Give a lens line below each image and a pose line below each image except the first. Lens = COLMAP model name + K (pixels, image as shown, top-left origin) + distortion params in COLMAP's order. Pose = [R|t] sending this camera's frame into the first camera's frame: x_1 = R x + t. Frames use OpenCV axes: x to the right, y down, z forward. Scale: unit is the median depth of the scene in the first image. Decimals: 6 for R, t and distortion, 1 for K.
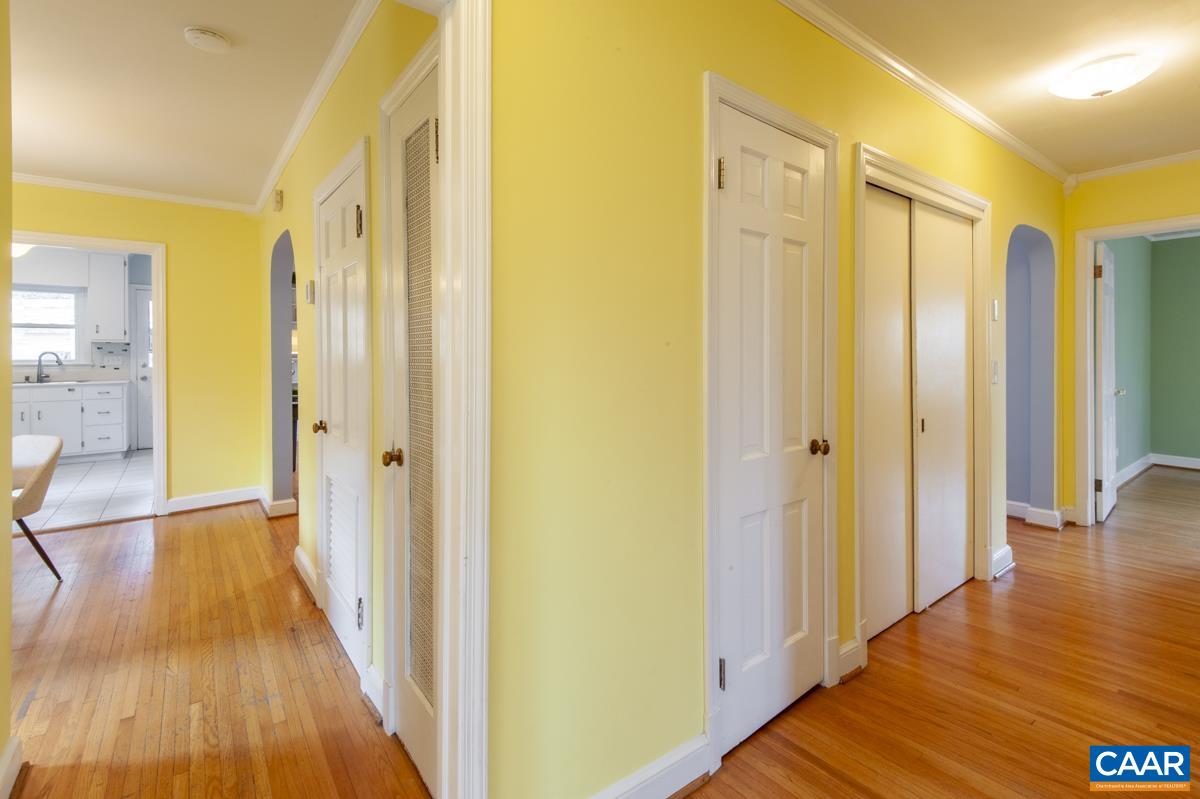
lens RADIAL K [[545.7, 0, 597.9], [0, 545.7, 355.3], [0, 0, 1]] dist [0.002808, -0.001016]
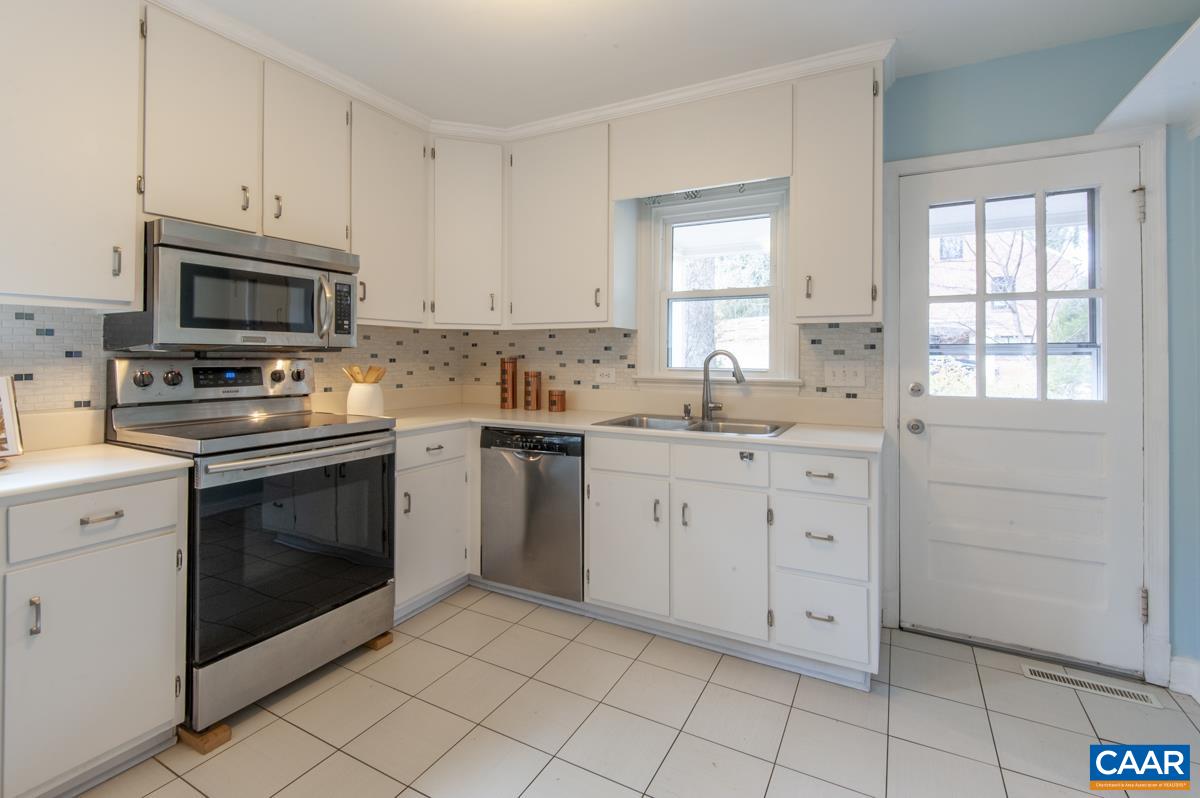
lens RADIAL K [[545.7, 0, 597.9], [0, 545.7, 354.8], [0, 0, 1]] dist [0.002808, -0.001016]
pose [[0.413278, -0.001778, -0.910603, -0.649502], [-0.010429, 0.999923, -0.006686, 0.000948], [0.910545, 0.012260, 0.413228, 0.729317]]
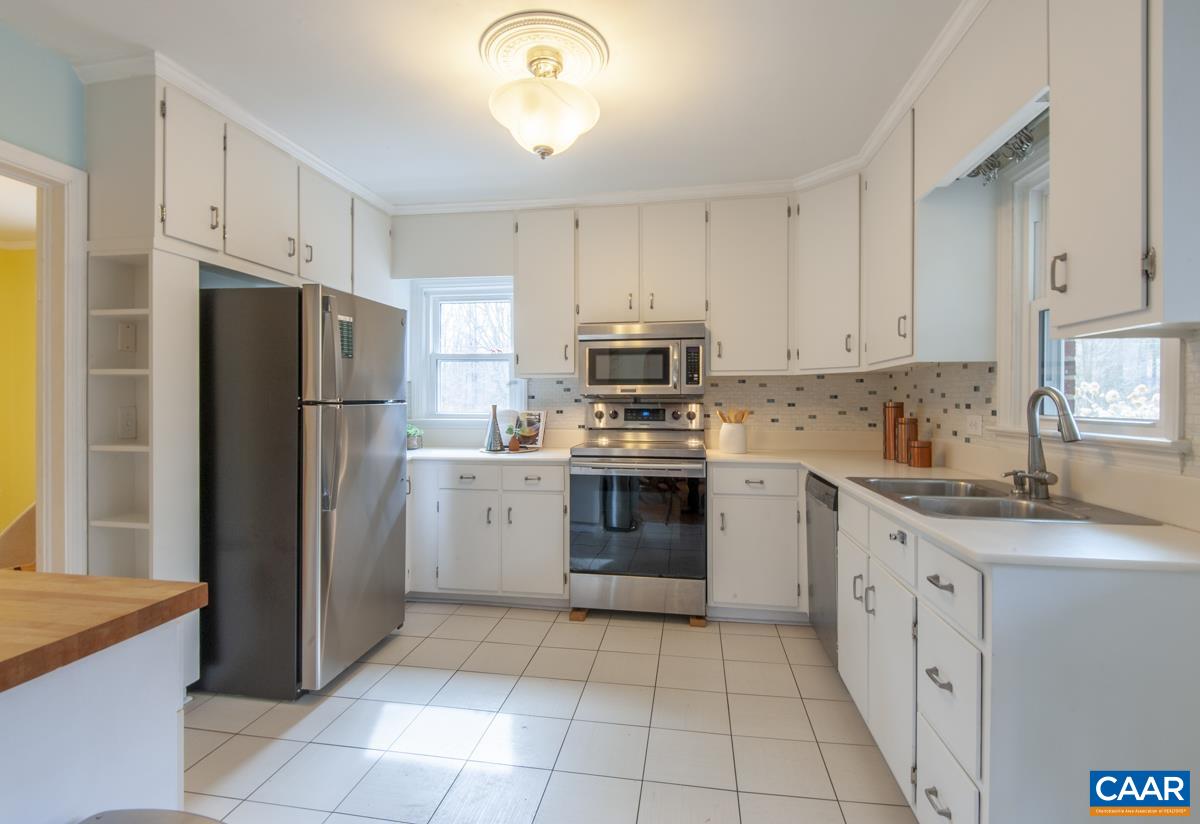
lens RADIAL K [[566.5, 0, 598.0], [0, 566.5, 402.3], [0, 0, 1]] dist [0.002441, -0.000254]
pose [[-0.734337, -0.000082, -0.678785, -0.649025], [-0.004354, 0.999980, 0.004590, 0.000369], [0.678771, 0.006326, -0.734323, 1.040072]]
